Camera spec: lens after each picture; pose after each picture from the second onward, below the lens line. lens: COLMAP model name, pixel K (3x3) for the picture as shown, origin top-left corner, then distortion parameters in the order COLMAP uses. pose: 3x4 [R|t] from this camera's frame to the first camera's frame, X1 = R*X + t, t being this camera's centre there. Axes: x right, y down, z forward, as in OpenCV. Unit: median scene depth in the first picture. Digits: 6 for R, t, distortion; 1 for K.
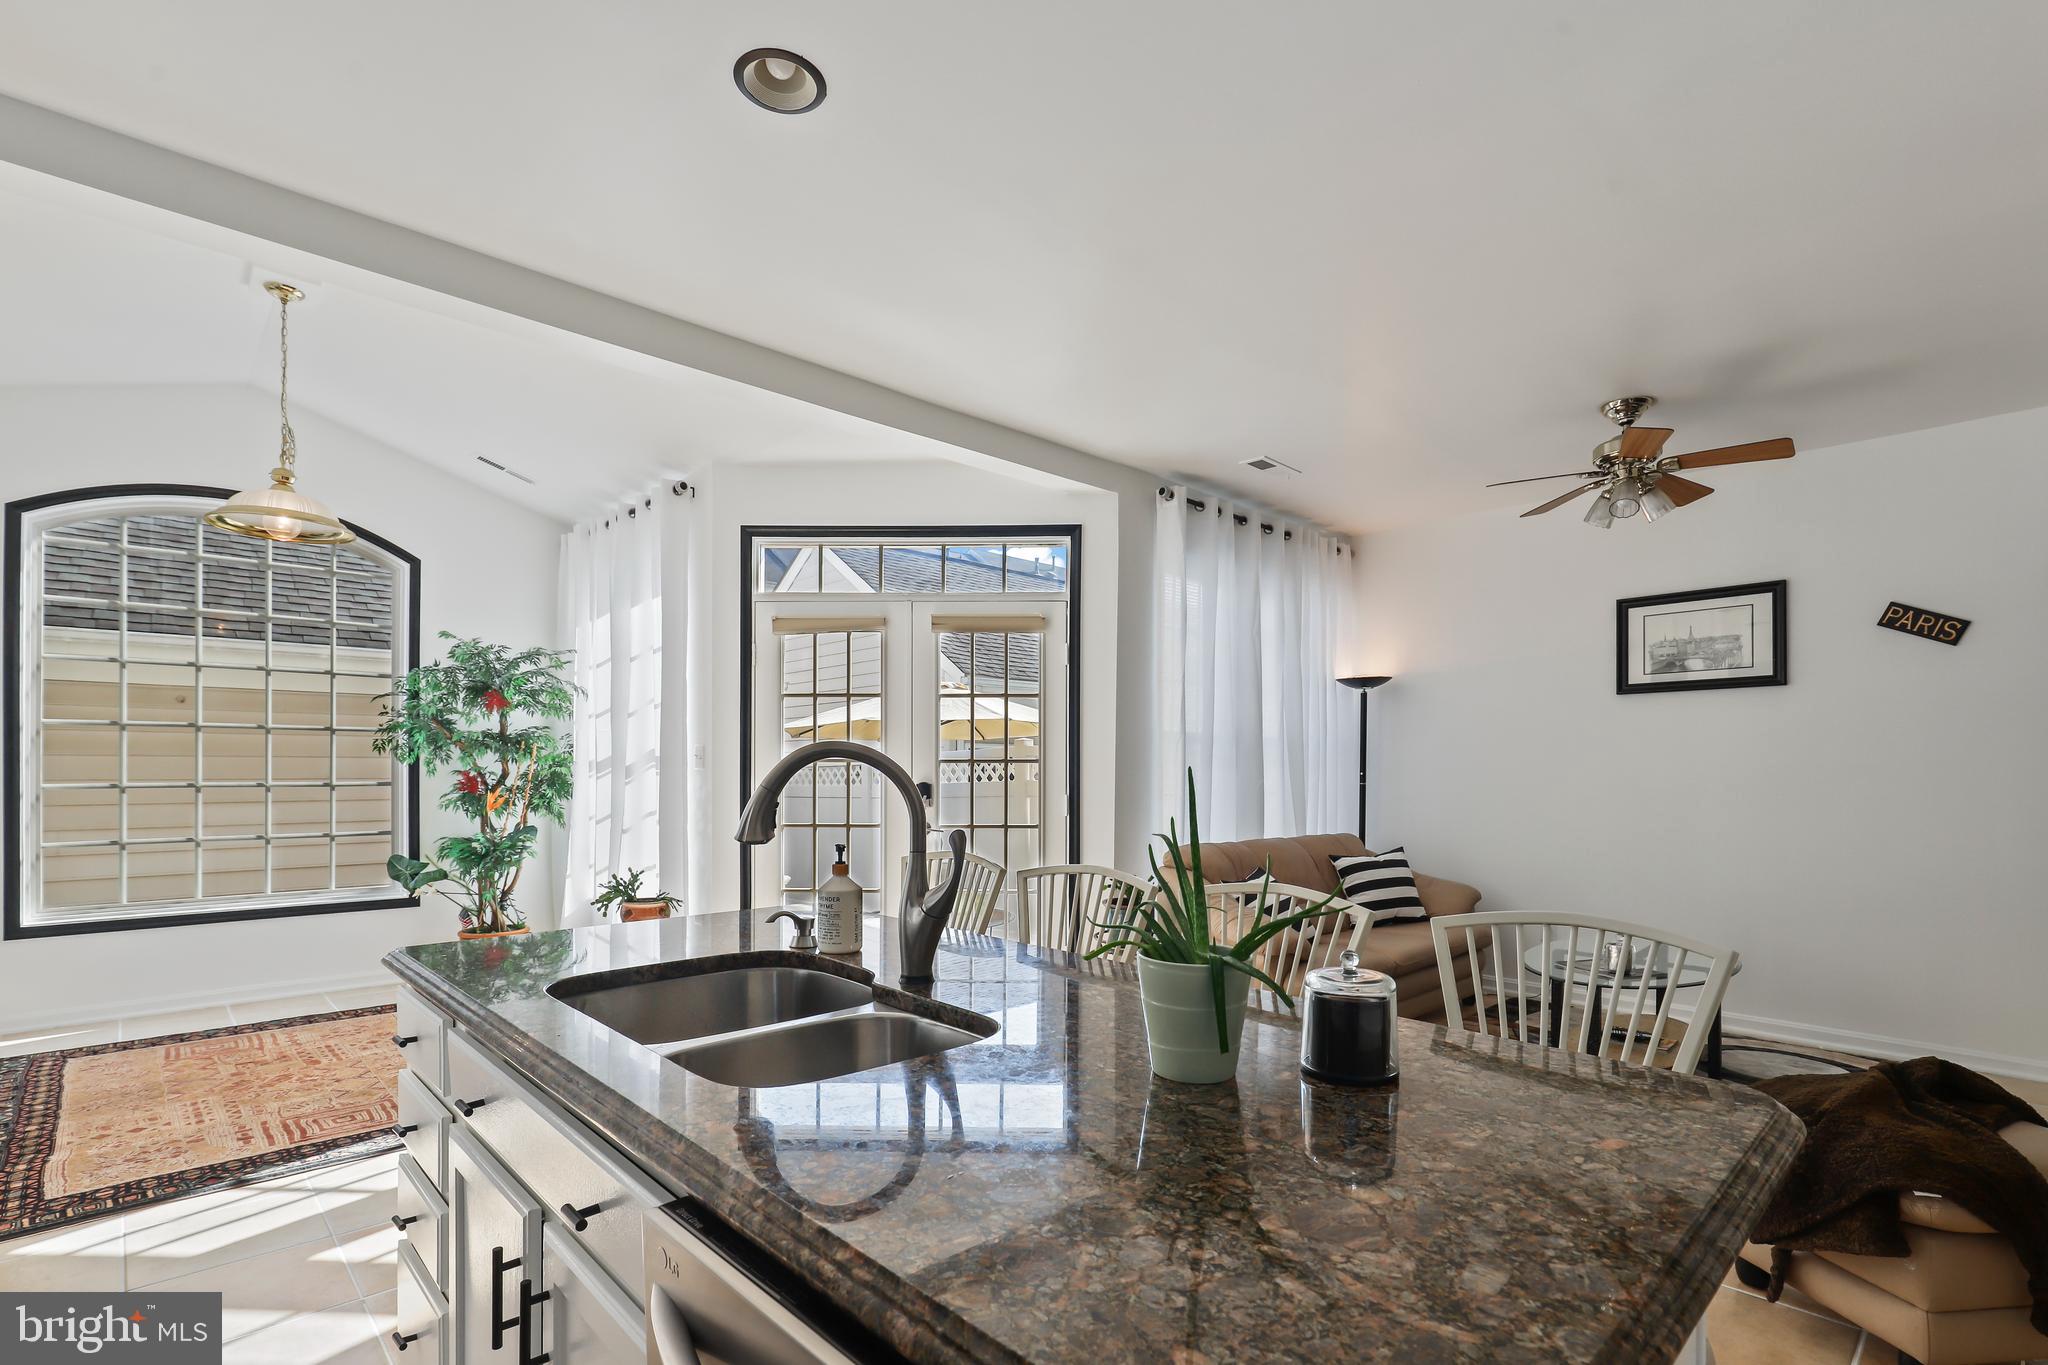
lens RADIAL K [[948.2, 0, 1019.2], [0, 948.2, 769.0], [0, 0, 1]] dist [-0.000309, -0.000194]
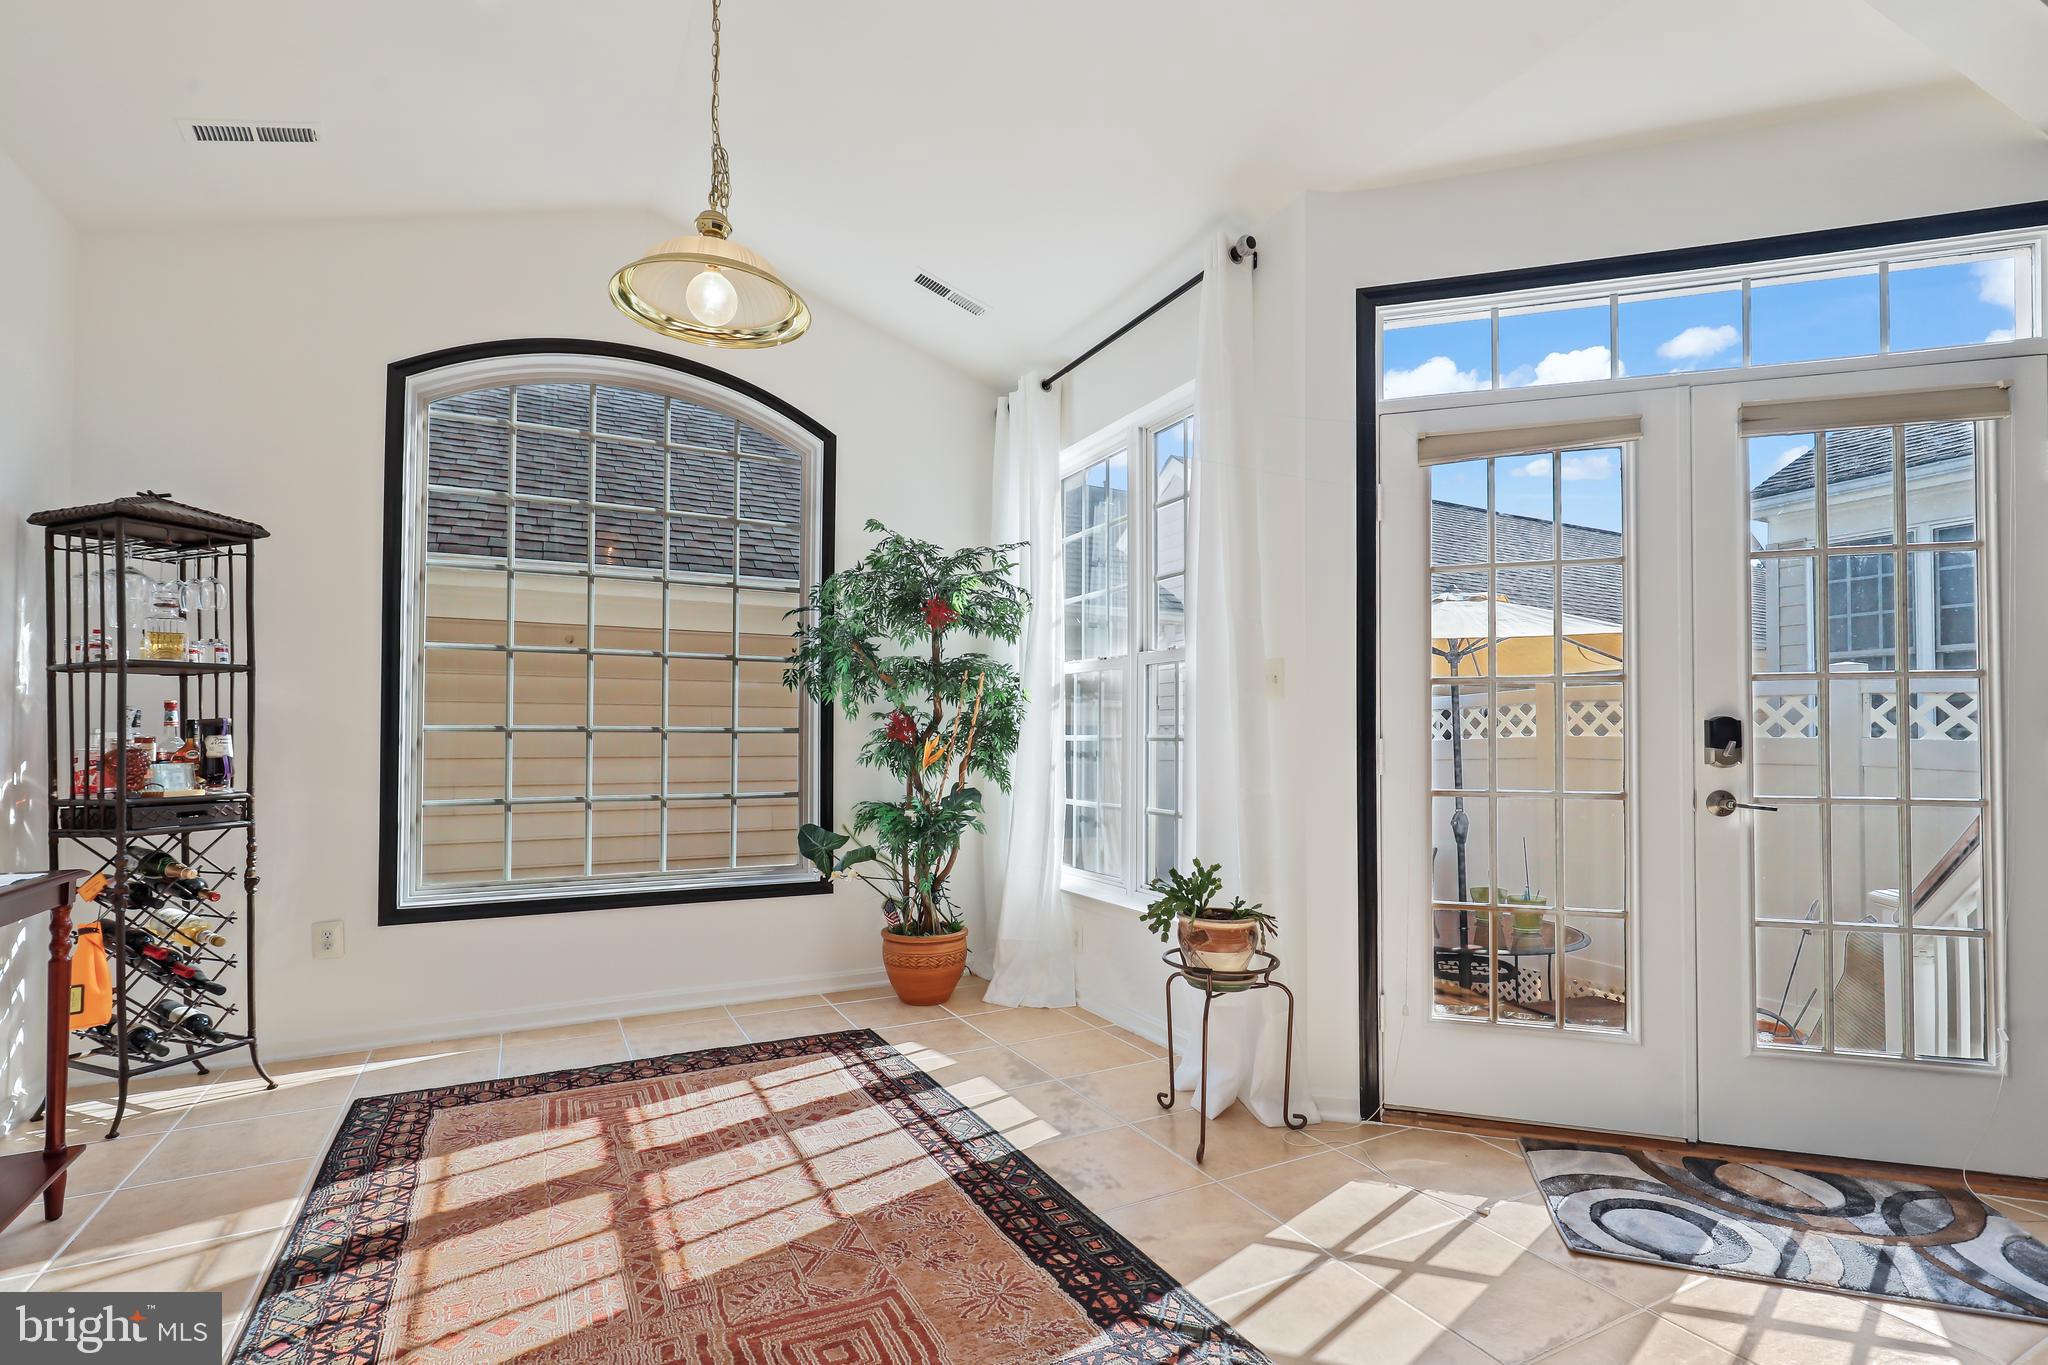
lens RADIAL K [[952.2, 0, 1022.5], [0, 952.2, 719.6], [0, 0, 1]] dist [0.001777, 0.000421]
pose [[0.962015, -0.005464, -0.272940, -0.283487], [-0.000103, 0.999792, -0.020377, 0.022807], [0.272995, 0.019631, 0.961815, 0.315003]]
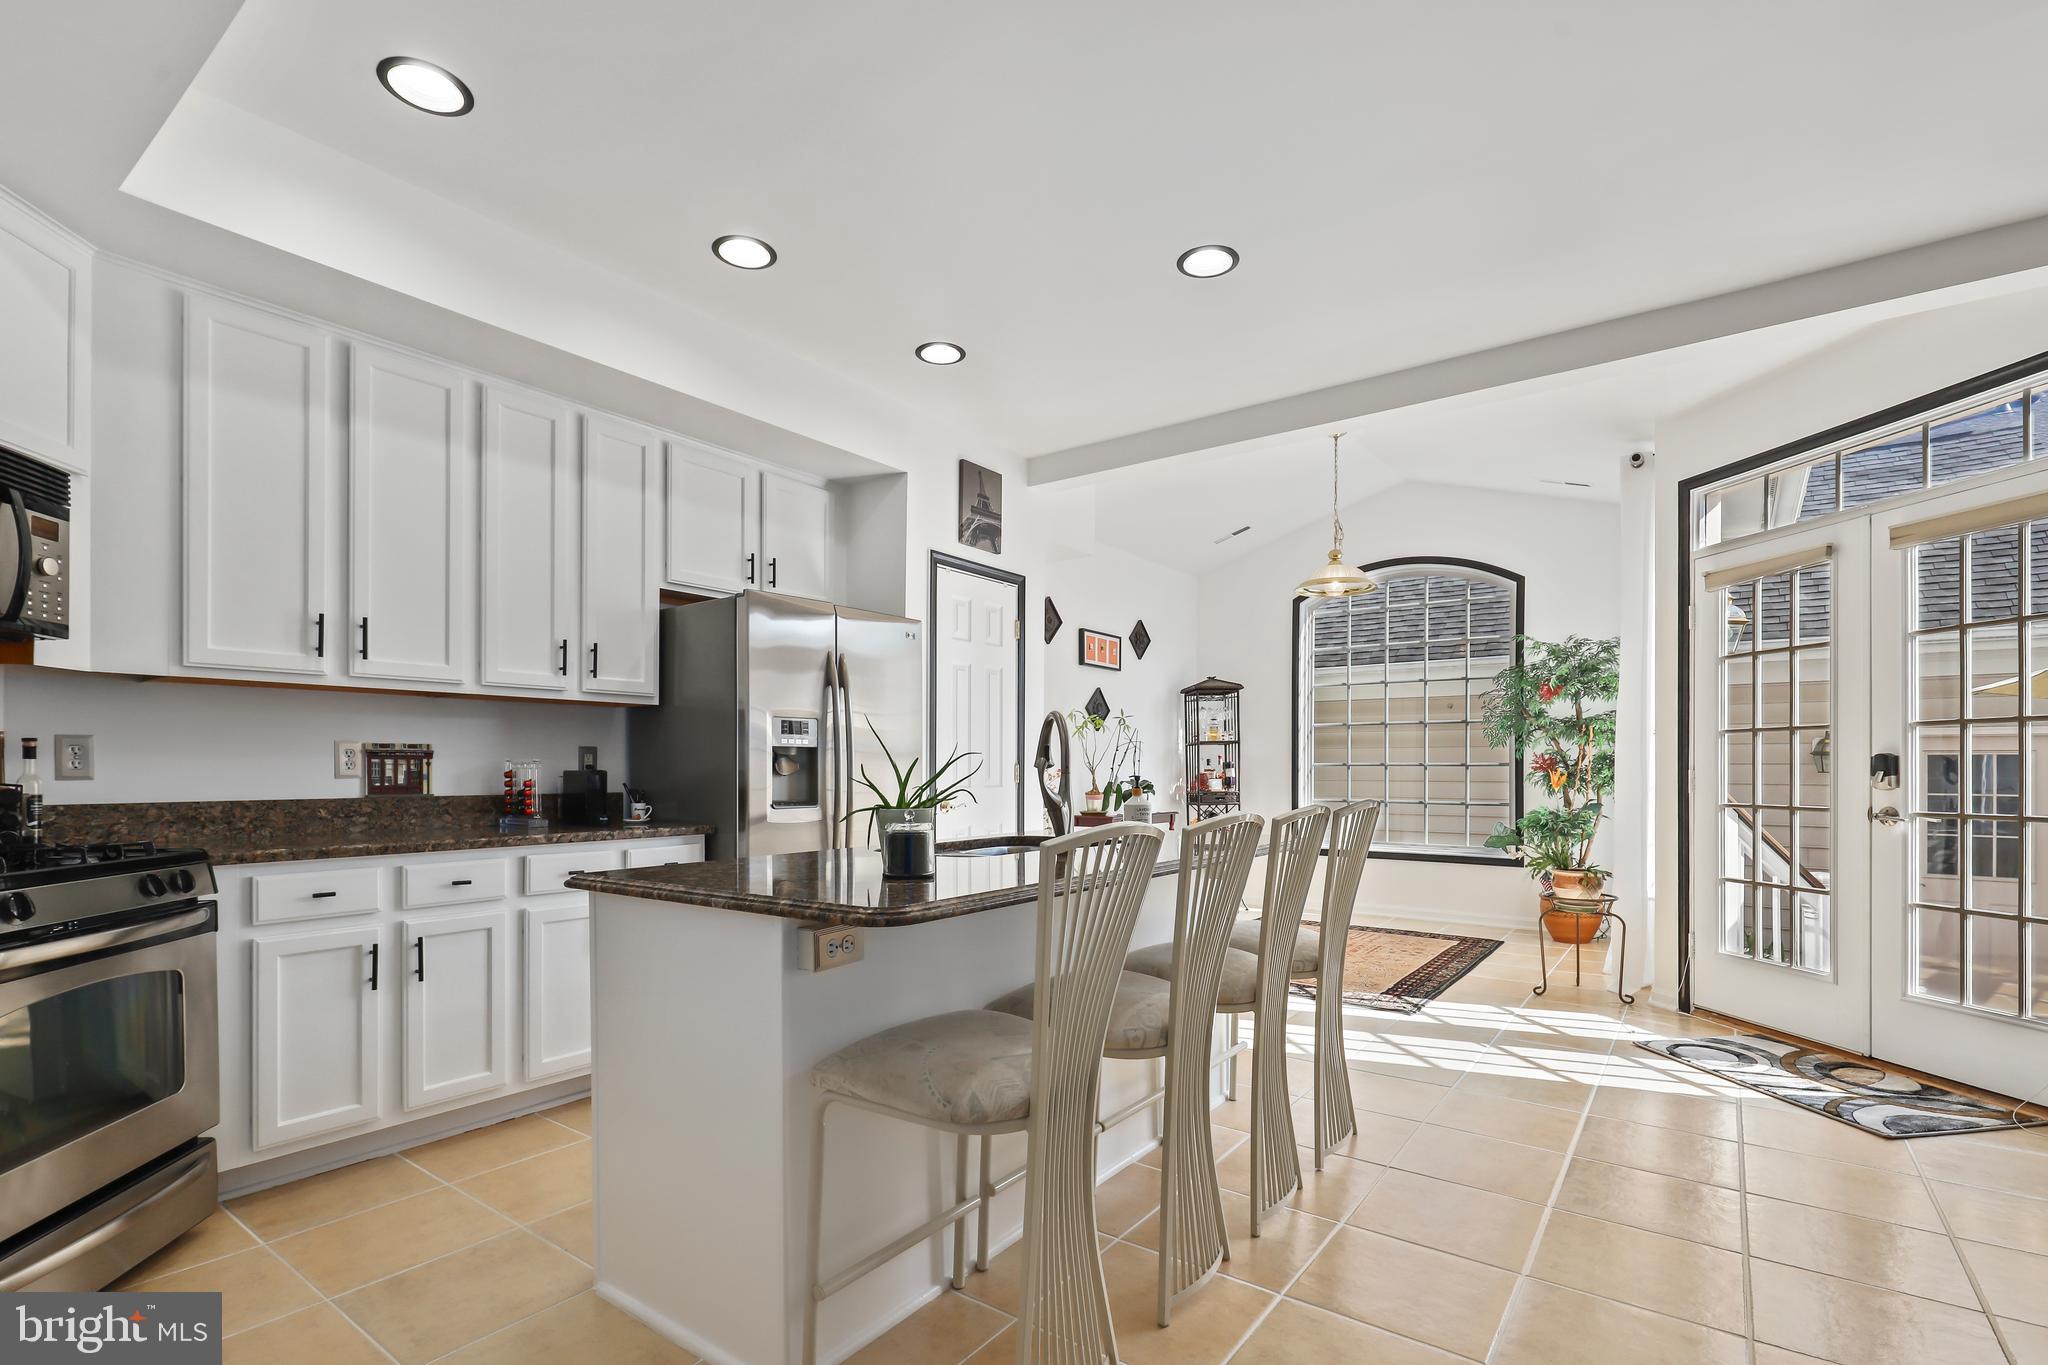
lens RADIAL K [[948.2, 0, 1019.2], [0, 948.2, 769.0], [0, 0, 1]] dist [-0.000309, -0.000194]
pose [[0.173225, -0.000148, -0.984882, 0.434127], [-0.000049, 1.000000, -0.000159, 0.021847], [0.984882, 0.000075, 0.173225, 0.171403]]
